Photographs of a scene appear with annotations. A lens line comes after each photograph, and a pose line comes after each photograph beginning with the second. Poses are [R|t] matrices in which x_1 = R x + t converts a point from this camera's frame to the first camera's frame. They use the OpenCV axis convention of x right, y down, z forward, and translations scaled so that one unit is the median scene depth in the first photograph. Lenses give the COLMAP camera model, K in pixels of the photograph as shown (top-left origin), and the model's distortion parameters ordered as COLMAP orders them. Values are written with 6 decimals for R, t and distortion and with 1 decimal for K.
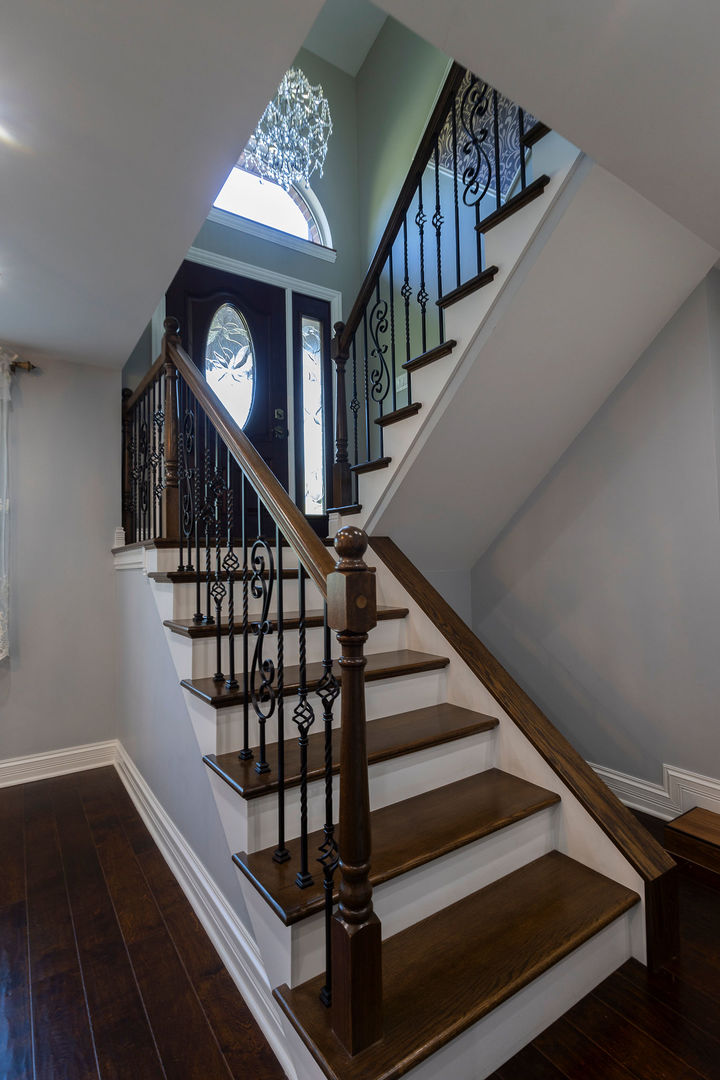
lens RADIAL K [[519.3, 0, 360.0], [0, 519.3, 540.0], [0, 0, 1]] dist [-0.016881, 0.000521]
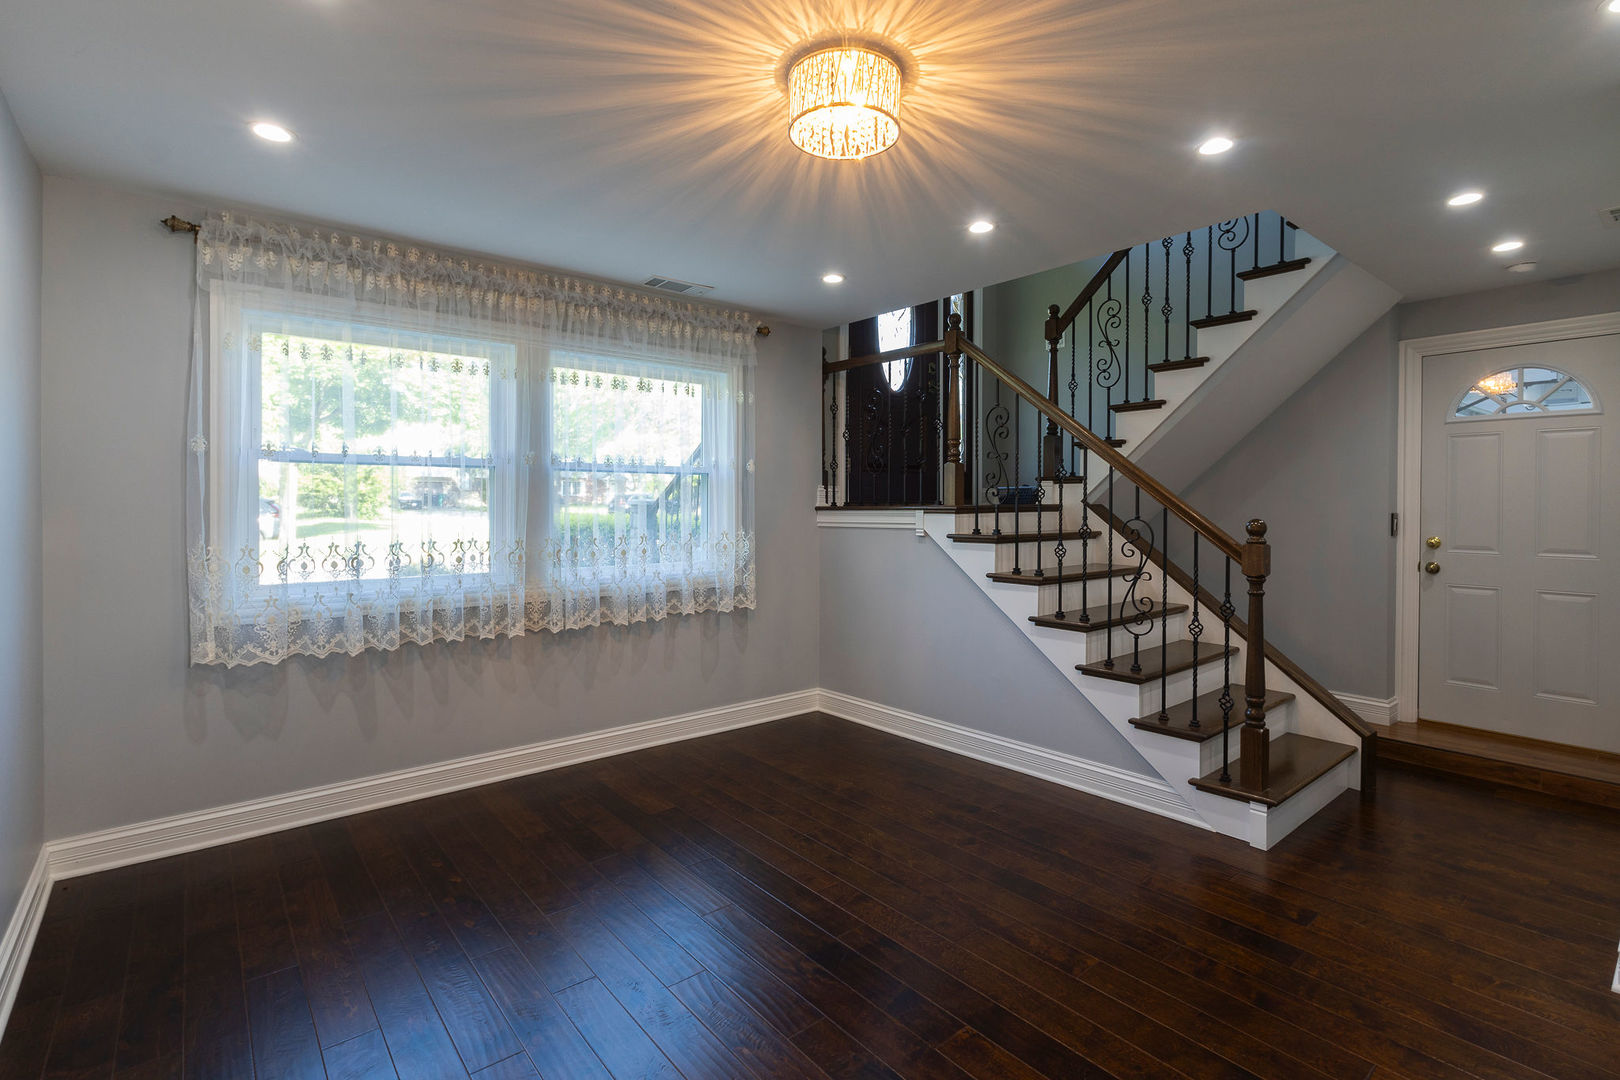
lens RADIAL K [[767.1, 0, 816.3], [0, 767.1, 515.9], [0, 0, 1]] dist [-0.004373, -0.000258]
pose [[0.994157, 0.021664, 0.105751, -0.916710], [-0.027436, 0.998194, 0.053443, -0.067133], [-0.104402, -0.056032, 0.992955, -0.751303]]
